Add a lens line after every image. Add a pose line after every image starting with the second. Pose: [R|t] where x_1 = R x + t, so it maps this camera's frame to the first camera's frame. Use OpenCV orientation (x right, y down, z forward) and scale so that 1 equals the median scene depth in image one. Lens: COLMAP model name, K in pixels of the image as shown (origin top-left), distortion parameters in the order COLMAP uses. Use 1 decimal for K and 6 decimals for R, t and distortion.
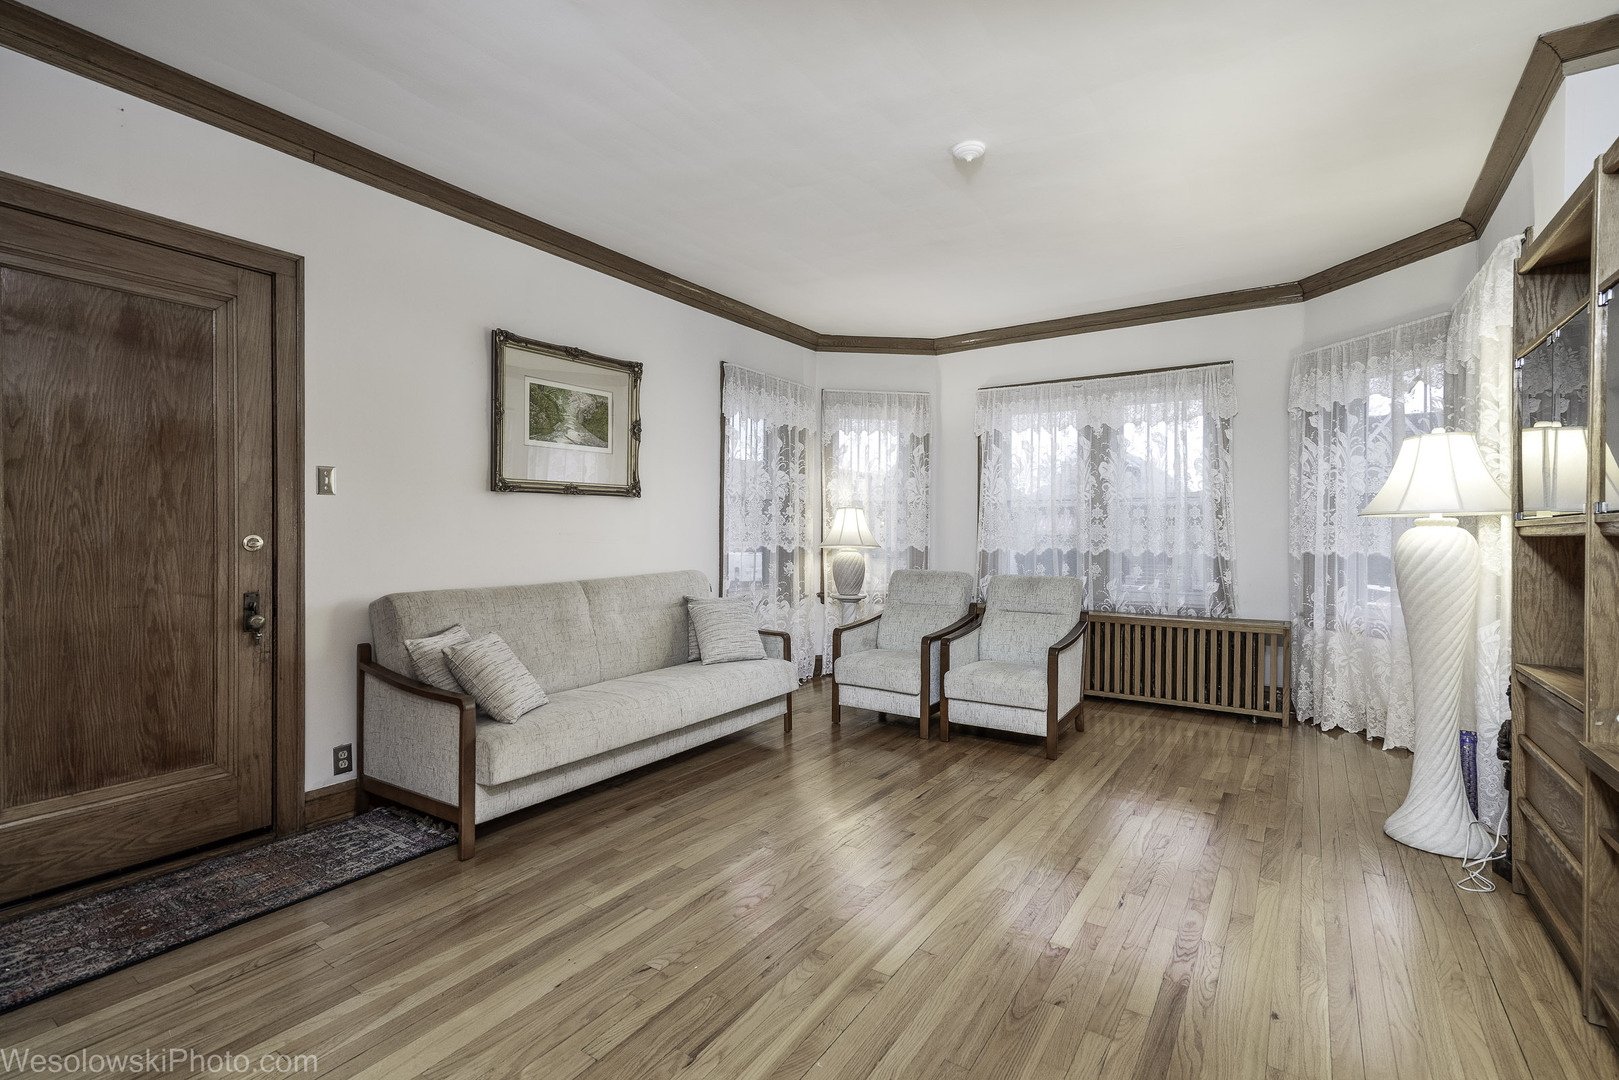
lens RADIAL K [[738.0, 0, 805.2], [0, 738.0, 533.8], [0, 0, 1]] dist [-0.000566, -0.000314]
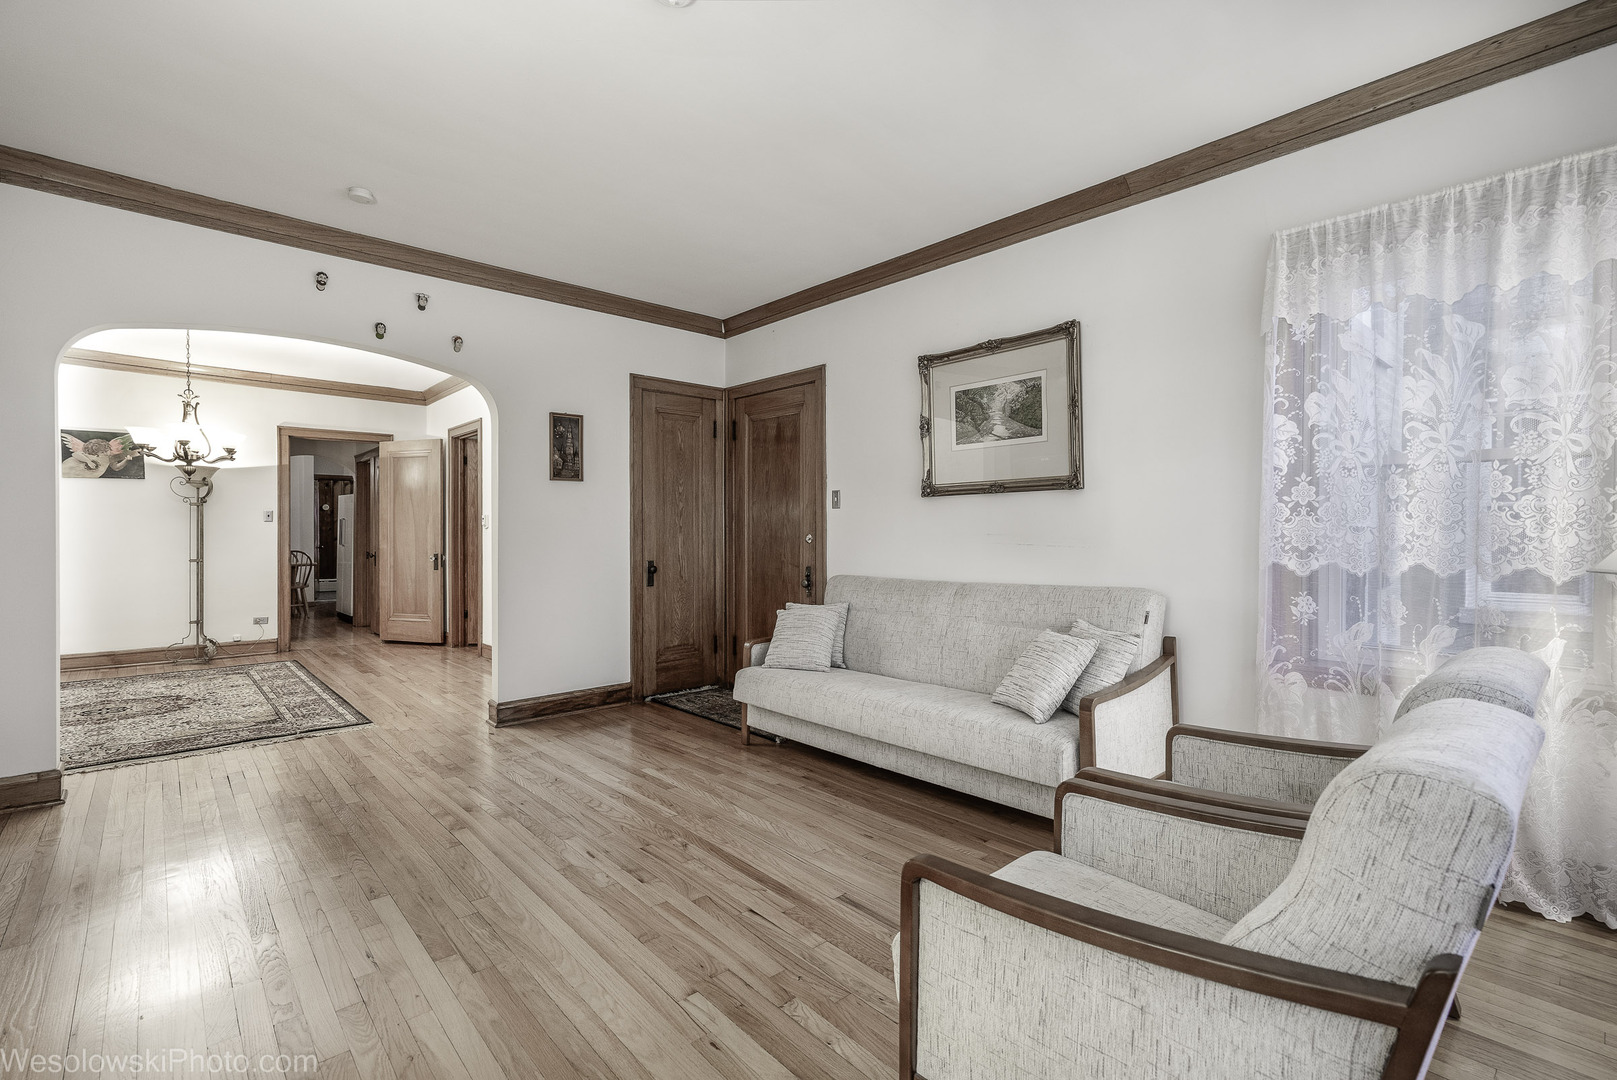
lens RADIAL K [[737.1, 0, 810.5], [0, 737.1, 539.8], [0, 0, 1]] dist [-0.000566, -0.000314]
pose [[-0.230763, 0.008744, -0.972971, 0.755379], [-0.008074, 0.999908, 0.010901, -0.002305], [0.972977, 0.010371, -0.230671, 1.120646]]
